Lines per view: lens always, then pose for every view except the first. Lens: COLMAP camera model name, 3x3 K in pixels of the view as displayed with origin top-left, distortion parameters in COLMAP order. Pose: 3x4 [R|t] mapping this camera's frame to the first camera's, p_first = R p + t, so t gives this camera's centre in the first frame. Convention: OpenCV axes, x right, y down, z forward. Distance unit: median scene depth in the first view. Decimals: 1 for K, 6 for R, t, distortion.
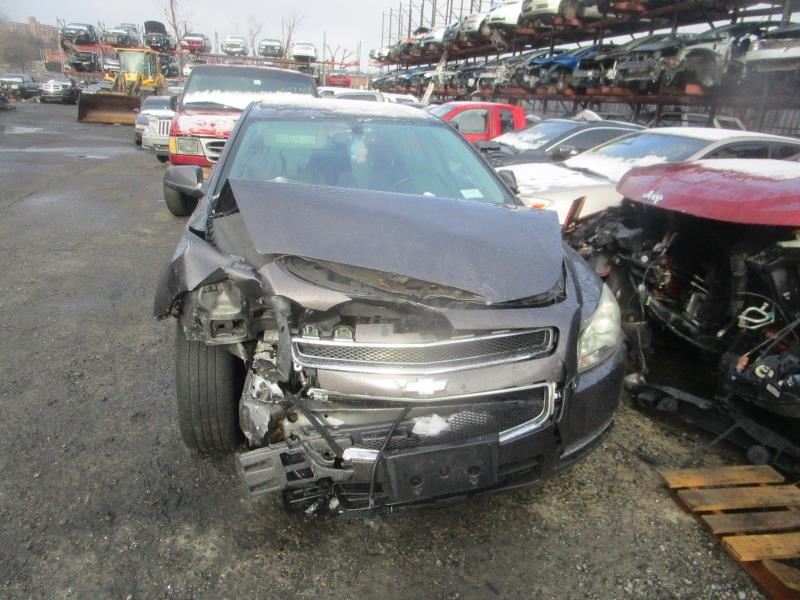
lens RADIAL K [[570.5, 0, 400.0], [0, 570.5, 300.0], [0, 0, 1]] dist [-0.011502, 0.000368]
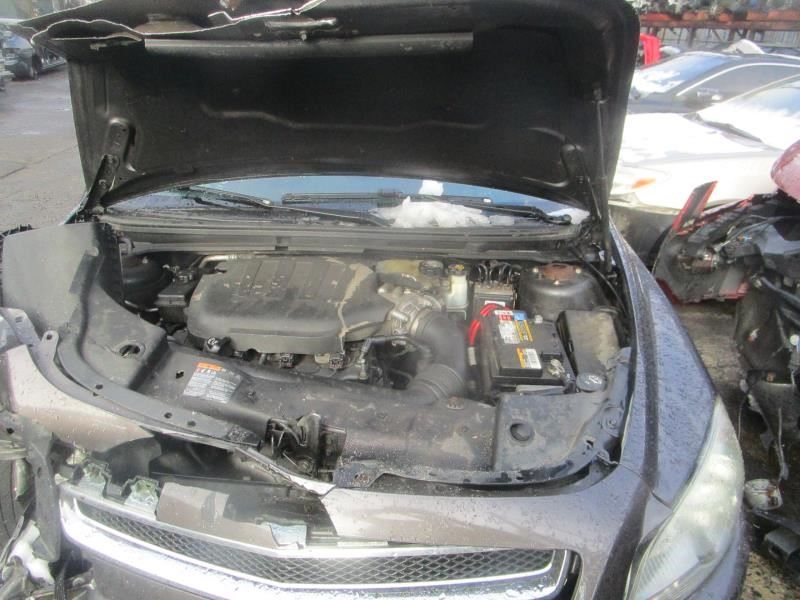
lens RADIAL K [[570.5, 0, 400.0], [0, 570.5, 300.0], [0, 0, 1]] dist [-0.011502, 0.000368]
pose [[0.978830, 0.080629, -0.188123, 0.039045], [-0.060483, 0.992036, 0.110480, -0.034569], [0.195533, -0.096763, 0.975912, 0.106382]]
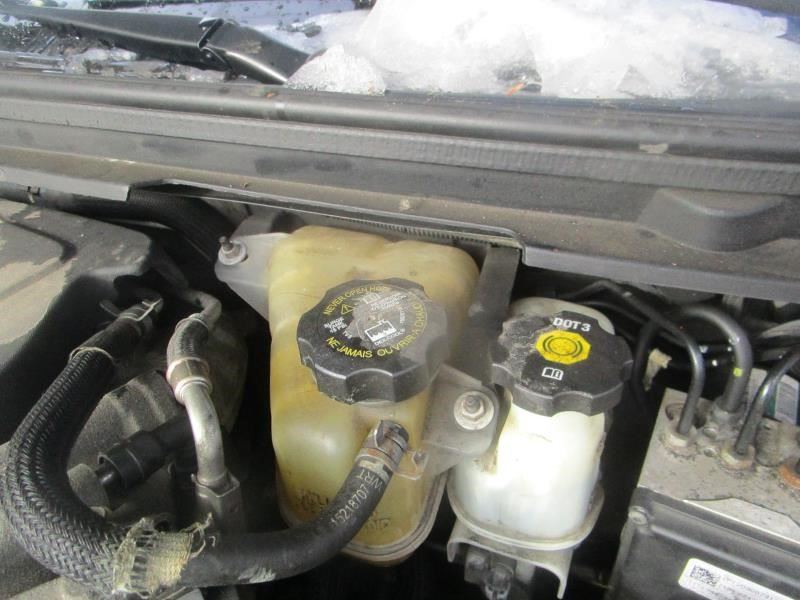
lens RADIAL K [[570.5, 0, 400.0], [0, 570.5, 300.0], [0, 0, 1]] dist [-0.011502, 0.000368]
pose [[0.811793, 0.266506, -0.519584, 0.029414], [-0.095109, 0.938242, 0.332649, -0.037921], [0.576148, -0.220625, 0.787005, 0.284586]]
